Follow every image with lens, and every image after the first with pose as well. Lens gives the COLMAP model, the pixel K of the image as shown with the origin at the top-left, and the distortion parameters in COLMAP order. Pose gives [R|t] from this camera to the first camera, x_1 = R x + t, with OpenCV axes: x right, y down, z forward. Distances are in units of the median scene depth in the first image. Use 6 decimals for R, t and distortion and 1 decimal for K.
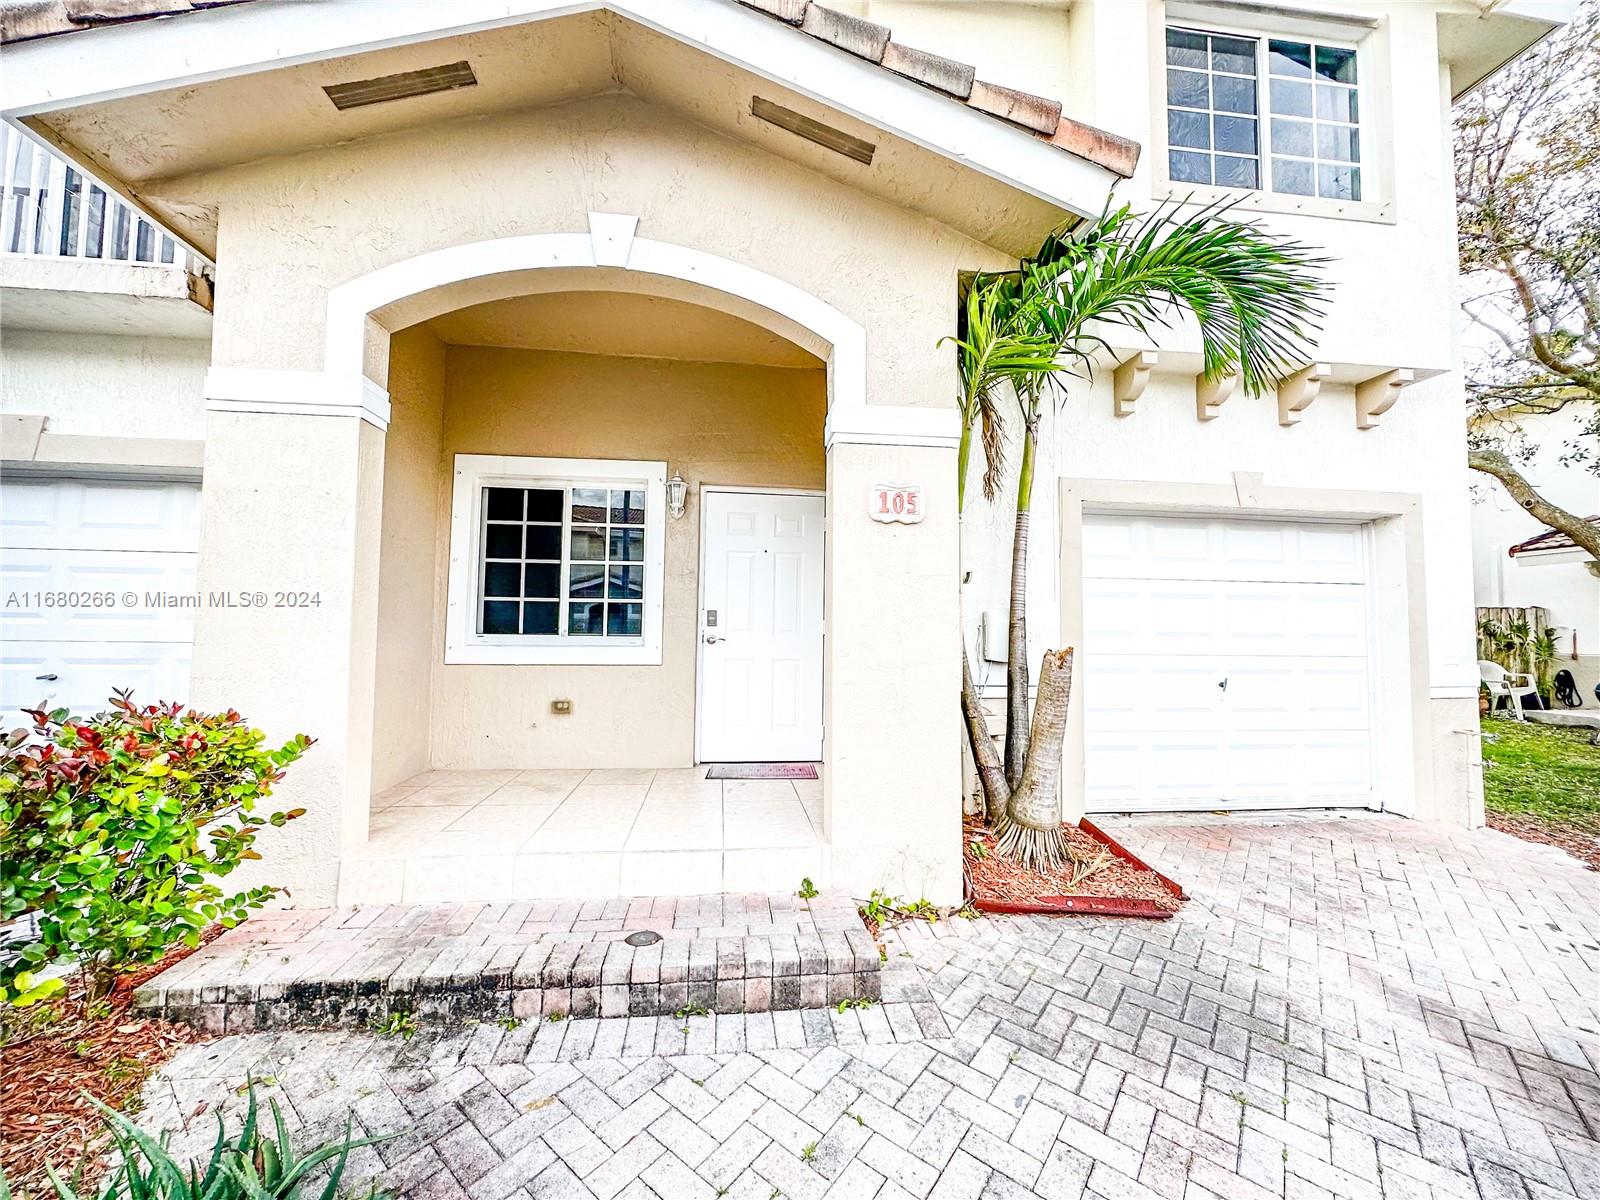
lens RADIAL K [[631.8, 0, 797.4], [0, 631.8, 599.6], [0, 0, 1]] dist [-0.003817, -0.000061]
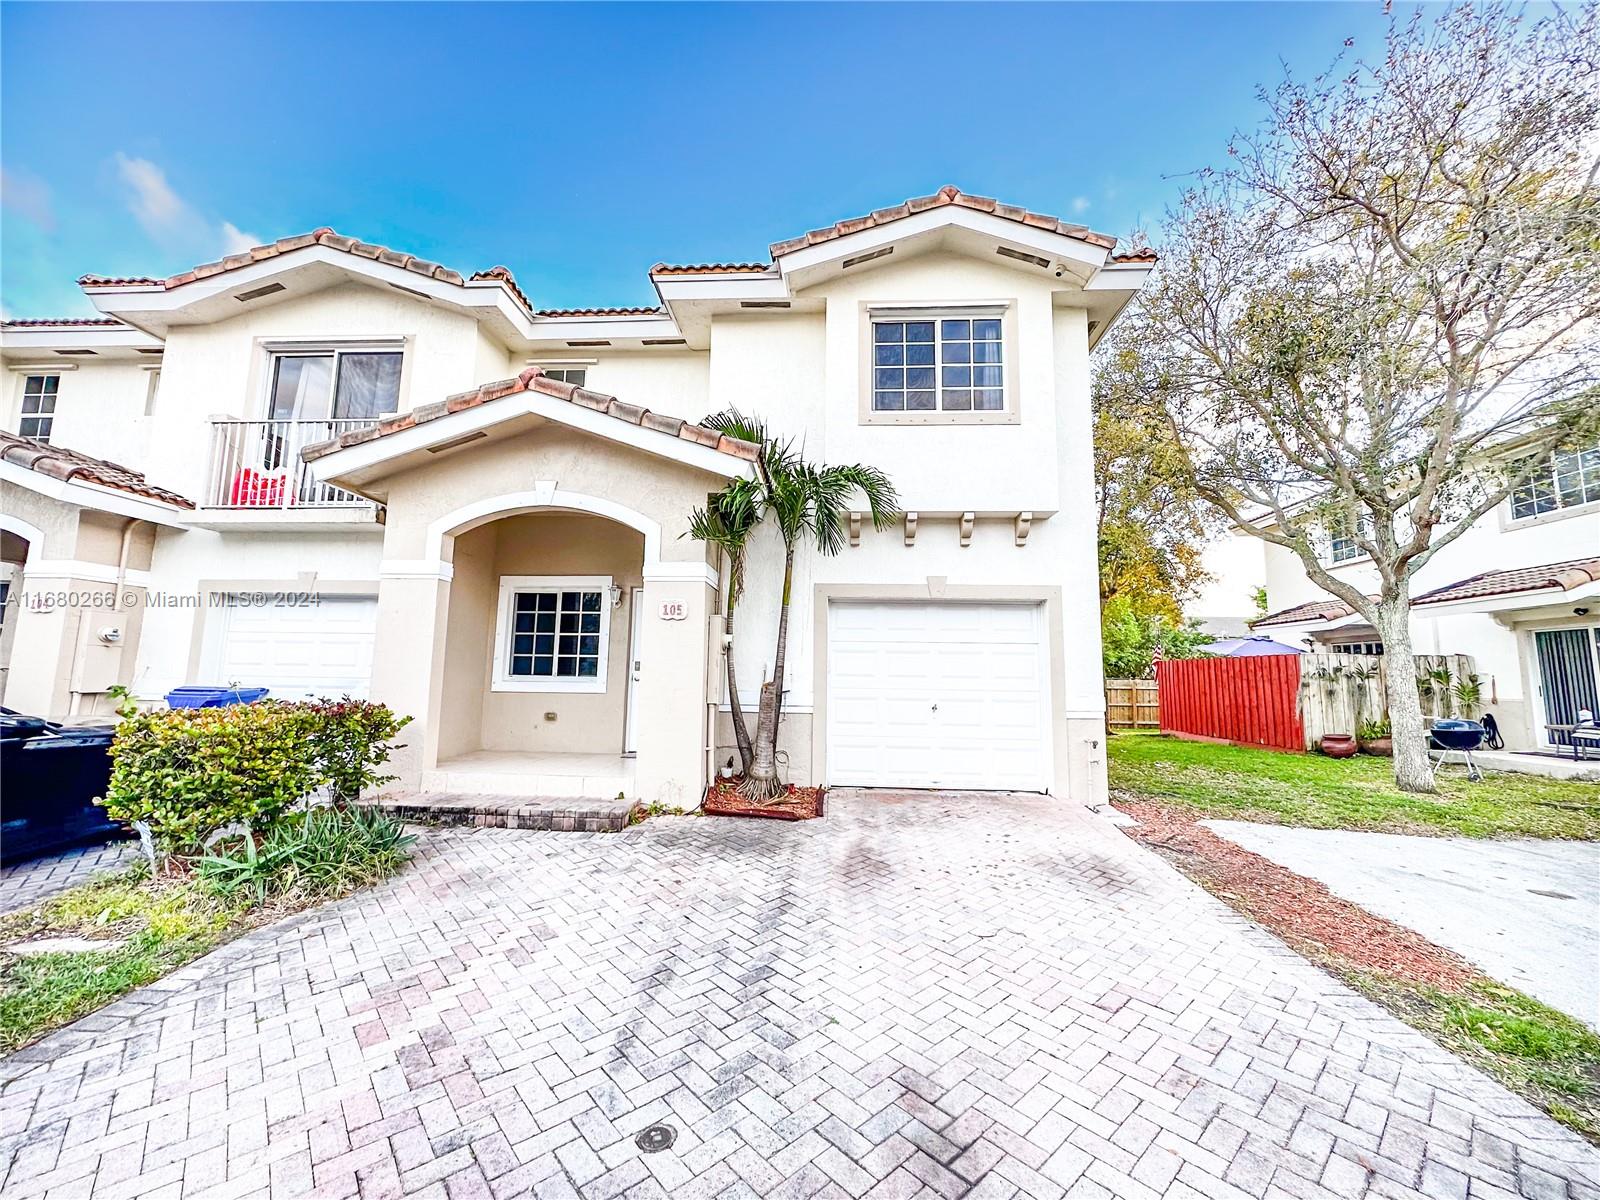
lens RADIAL K [[631.8, 0, 798.6], [0, 631.8, 599.3], [0, 0, 1]] dist [-0.003817, -0.000061]
pose [[0.984795, -0.018532, -0.172728, 0.876778], [0.005729, 0.997217, -0.074327, -0.031105], [0.173625, 0.072207, 0.982161, -0.904595]]
